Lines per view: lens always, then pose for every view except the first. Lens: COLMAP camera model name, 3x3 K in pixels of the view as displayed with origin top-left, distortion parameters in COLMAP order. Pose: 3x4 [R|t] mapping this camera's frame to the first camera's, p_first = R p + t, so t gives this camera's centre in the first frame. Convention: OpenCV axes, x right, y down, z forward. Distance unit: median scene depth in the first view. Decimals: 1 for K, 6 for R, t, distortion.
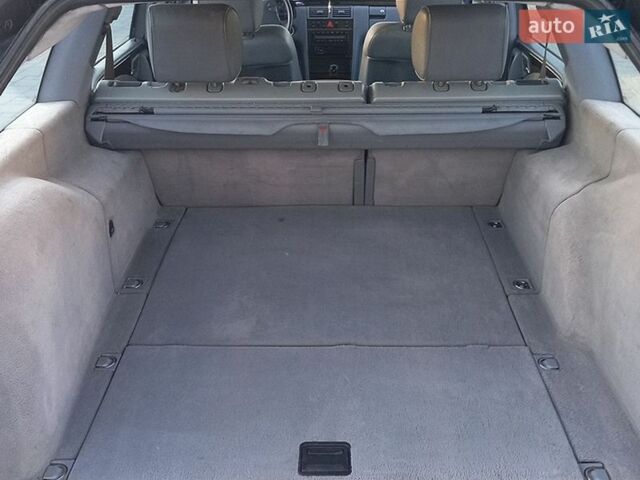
lens RADIAL K [[747.4, 0, 318.7], [0, 747.4, 237.8], [0, 0, 1]] dist [0.064707, -0.025652]
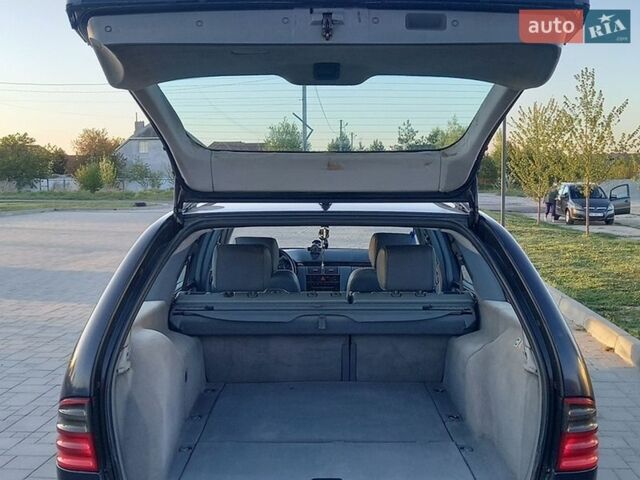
lens RADIAL K [[747.7, 0, 324.4], [0, 747.7, 244.2], [0, 0, 1]] dist [0.070642, -0.059493]
pose [[0.999708, 0.004304, 0.023772, -0.026497], [0.004770, 0.929458, -0.368897, 0.281549], [-0.023683, 0.368903, 0.929166, -0.501305]]
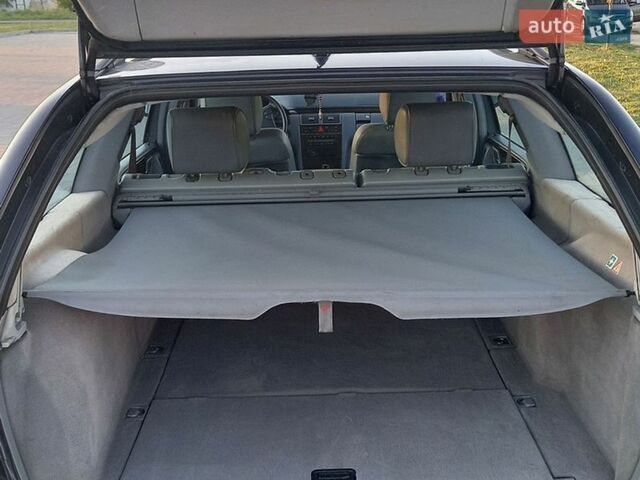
lens RADIAL K [[747.7, 0, 324.4], [0, 747.7, 244.2], [0, 0, 1]] dist [0.070642, -0.059493]
pose [[0.999412, -0.026531, 0.021711, -0.014630], [0.029272, 0.990055, -0.137599, 0.063905], [-0.017845, 0.138154, 0.990250, -0.125351]]
